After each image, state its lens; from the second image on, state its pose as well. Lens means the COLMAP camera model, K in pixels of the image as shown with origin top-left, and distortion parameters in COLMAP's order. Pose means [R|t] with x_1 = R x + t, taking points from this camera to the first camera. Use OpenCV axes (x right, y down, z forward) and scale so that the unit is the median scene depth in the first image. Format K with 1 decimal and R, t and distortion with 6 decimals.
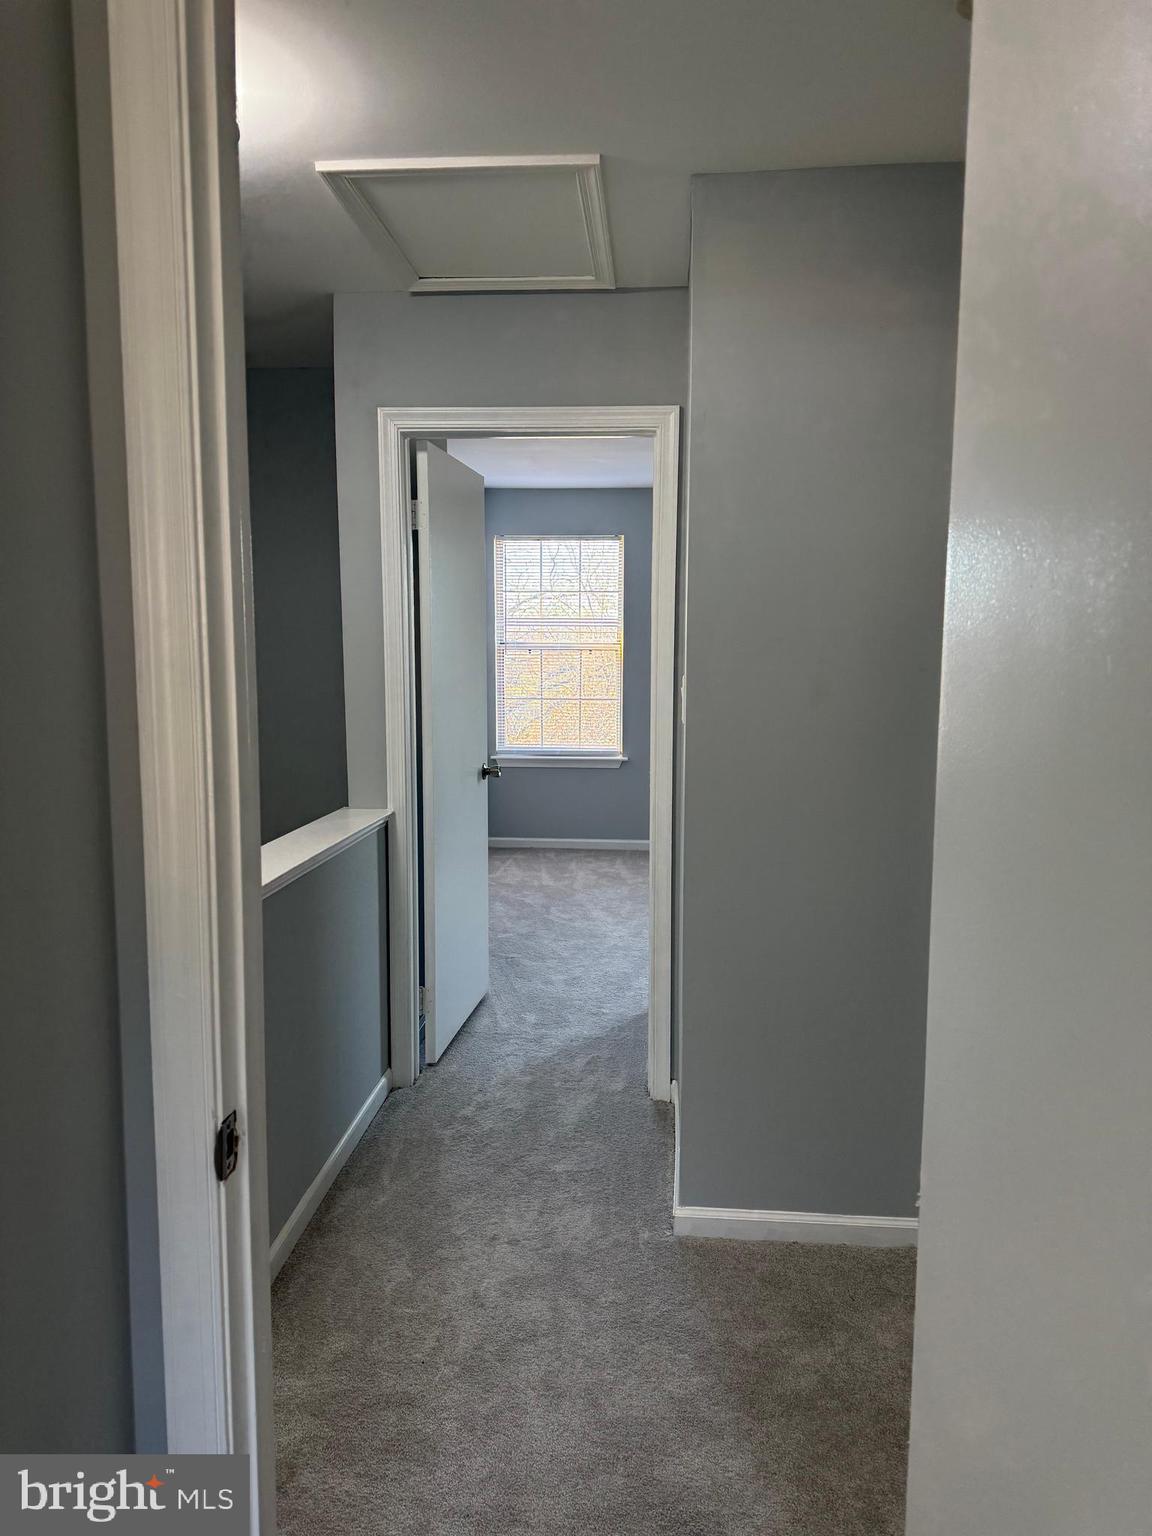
lens RADIAL K [[1117.9, 0, 576.0], [0, 1117.9, 768.0], [0, 0, 1]] dist [0.082613, -0.088907]
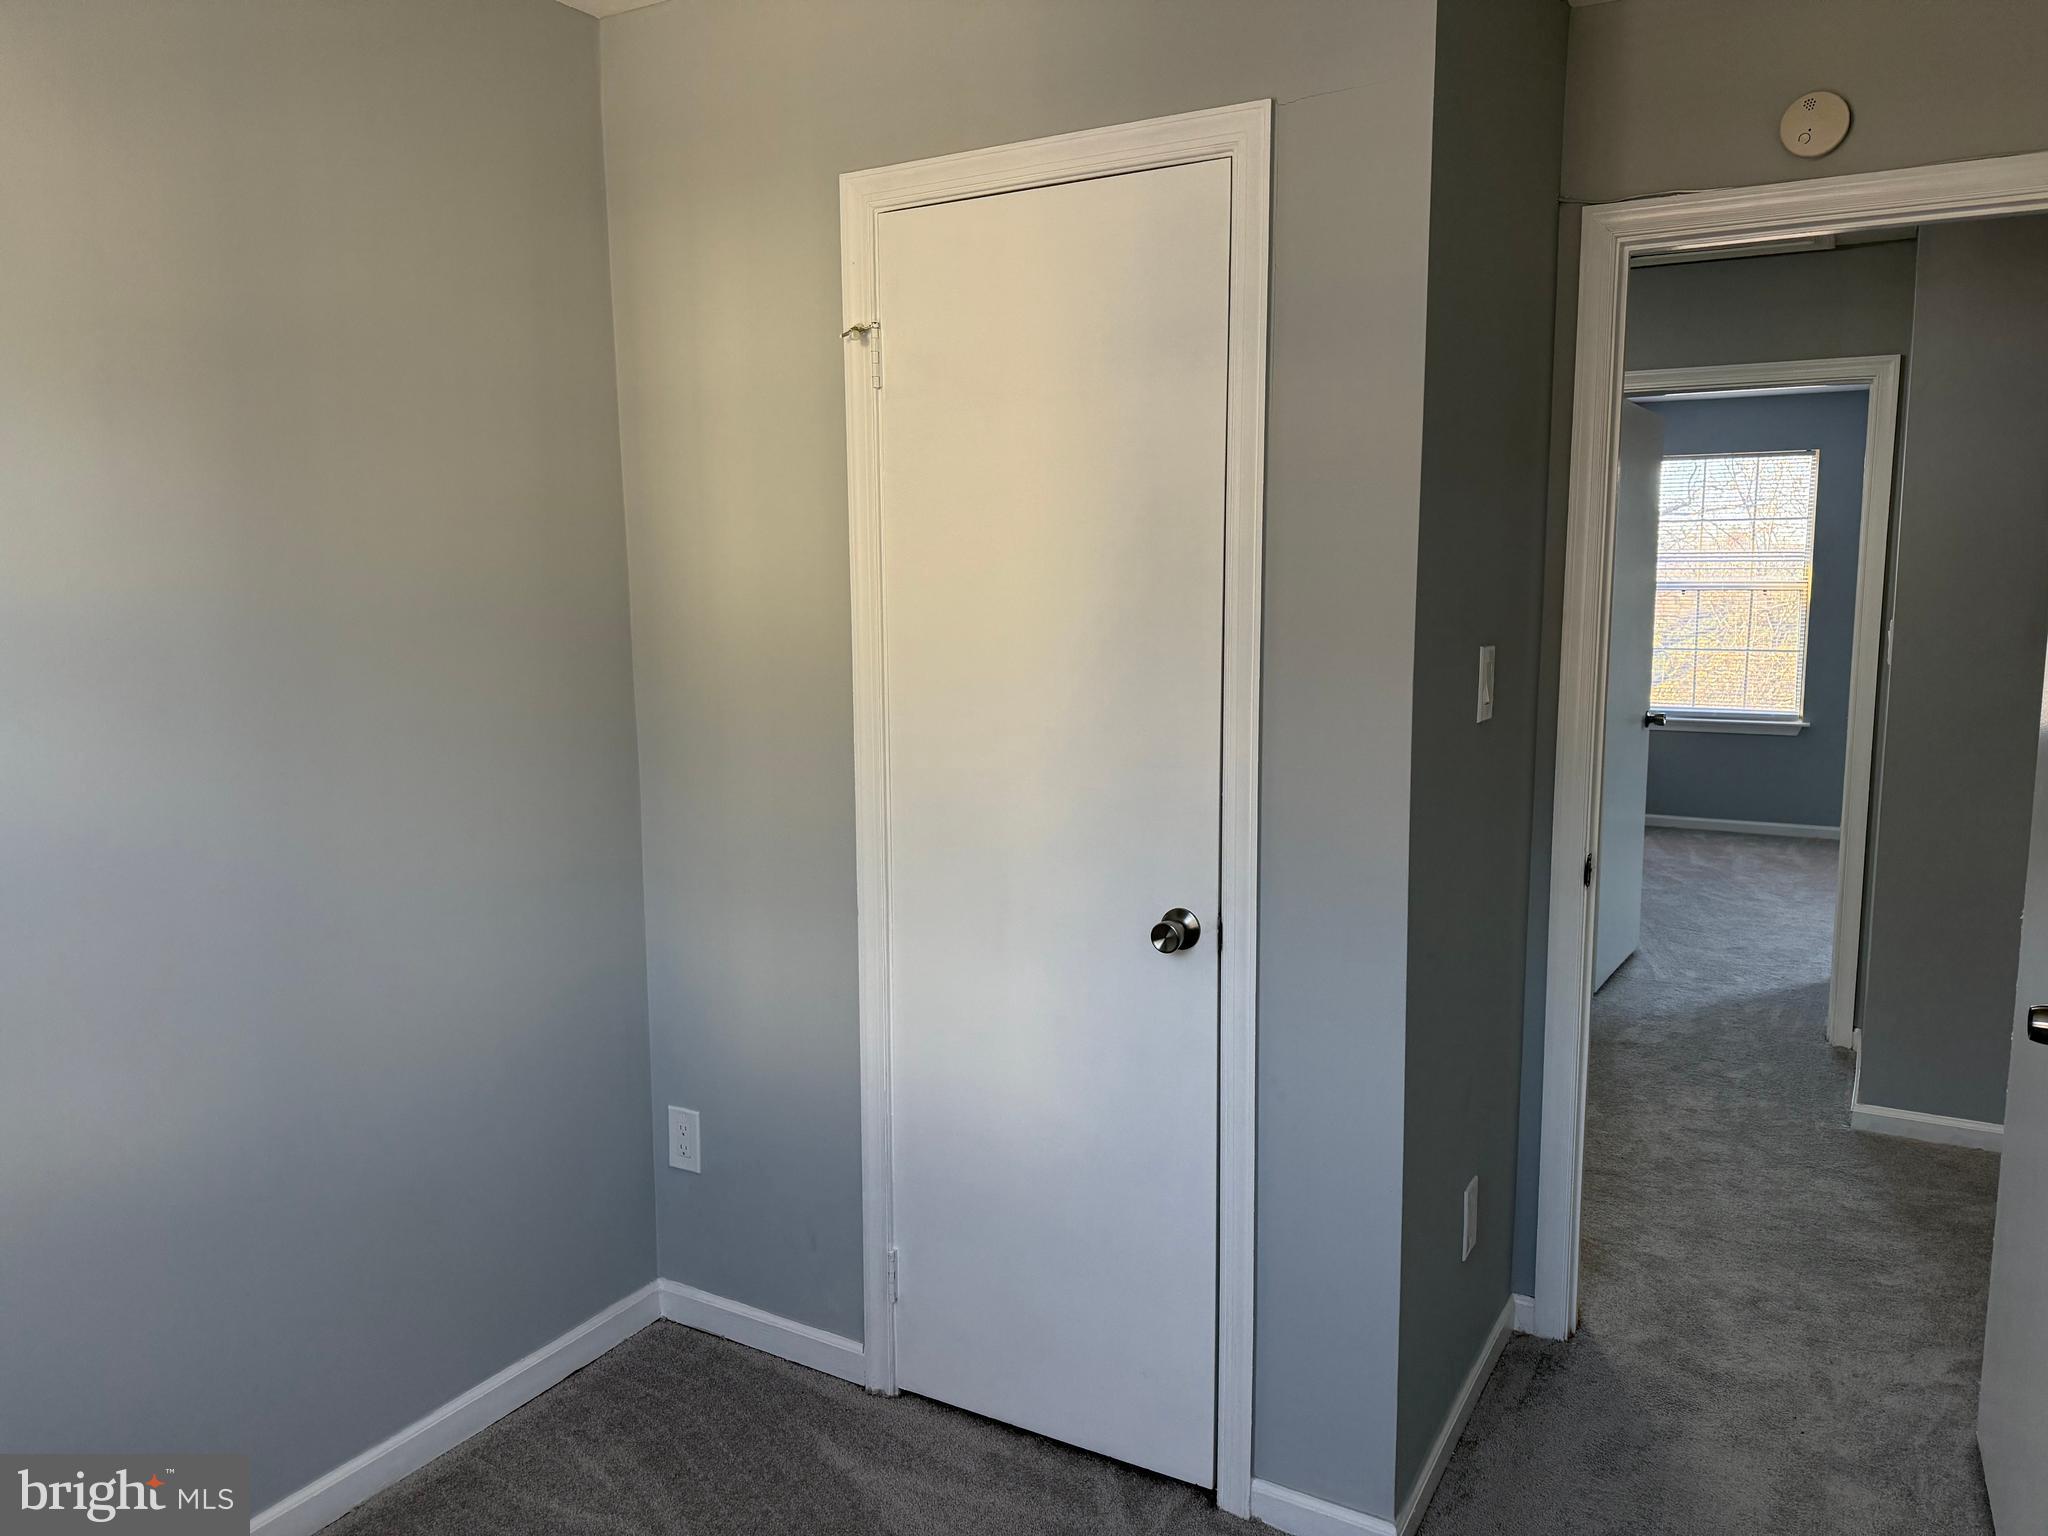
lens RADIAL K [[1471.7, 0, 1024.0], [0, 1471.7, 768.0], [0, 0, 1]] dist [0.002453, -0.004022]
pose [[0.905371, 0.047824, -0.421920, -0.039474], [-0.040917, 0.998839, 0.025416, 0.042889], [0.422645, -0.005748, 0.906277, -0.460851]]
